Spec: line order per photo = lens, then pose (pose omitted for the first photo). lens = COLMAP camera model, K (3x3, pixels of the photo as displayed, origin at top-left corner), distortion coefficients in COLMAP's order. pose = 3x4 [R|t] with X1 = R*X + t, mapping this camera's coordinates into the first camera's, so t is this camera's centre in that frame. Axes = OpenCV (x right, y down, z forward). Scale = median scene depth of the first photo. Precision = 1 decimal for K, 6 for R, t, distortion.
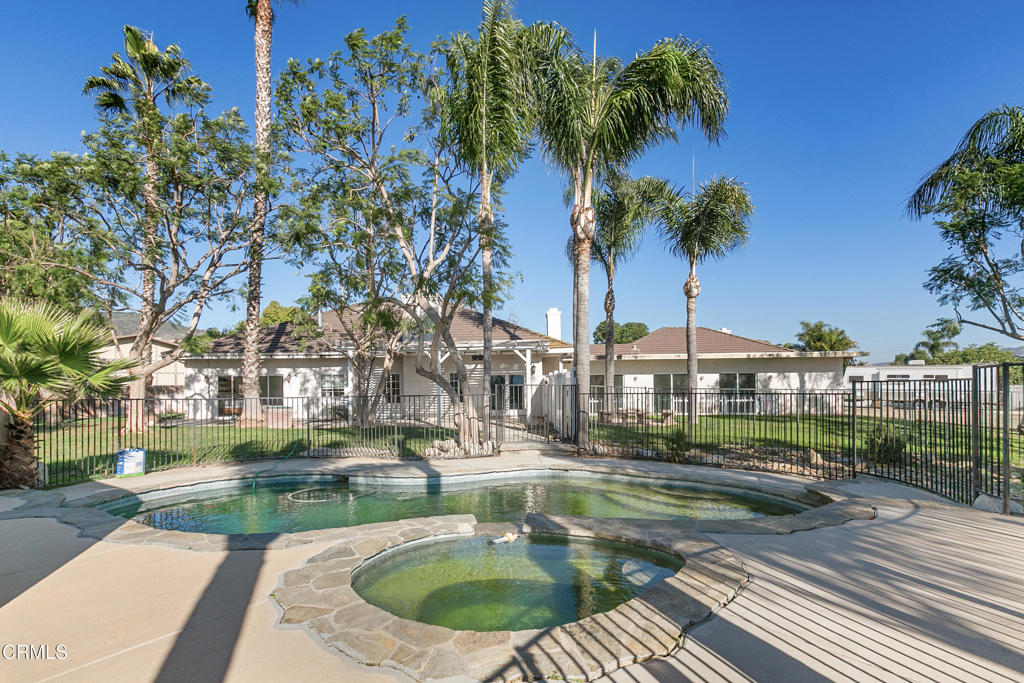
lens RADIAL K [[467.4, 0, 514.2], [0, 467.4, 384.5], [0, 0, 1]] dist [-0.000005, -0.000169]
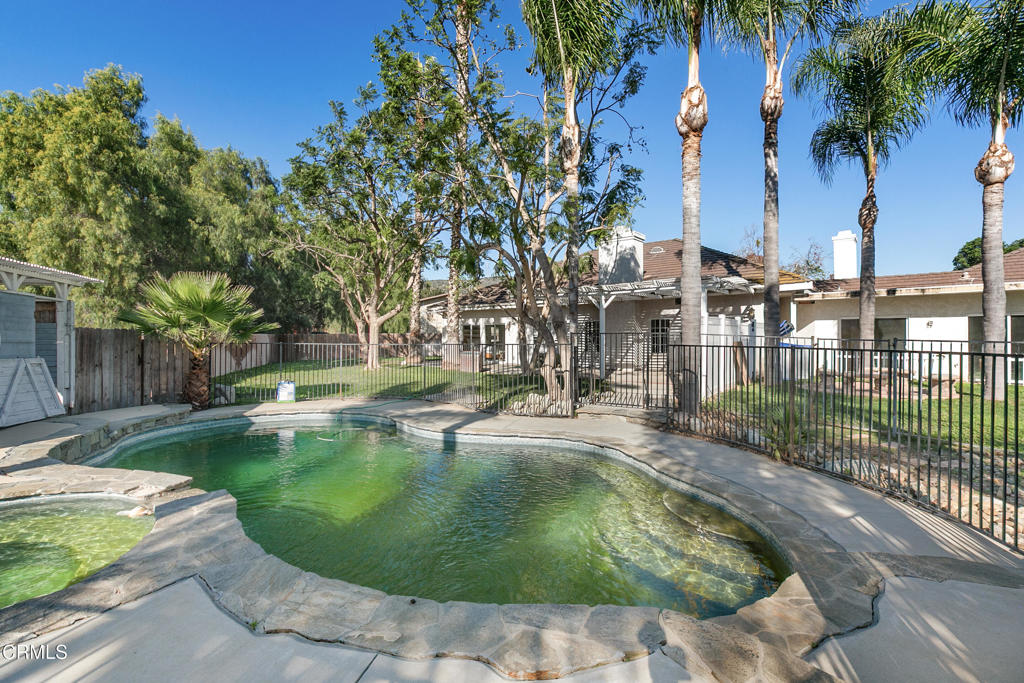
lens RADIAL K [[469.6, 0, 506.4], [0, 469.6, 337.6], [0, 0, 1]] dist [-0.002451, -0.000492]
pose [[0.800126, 0.008438, -0.599772, 0.245627], [-0.001049, 0.999919, 0.012667, -0.001531], [0.599831, -0.009506, 0.800071, 0.168945]]
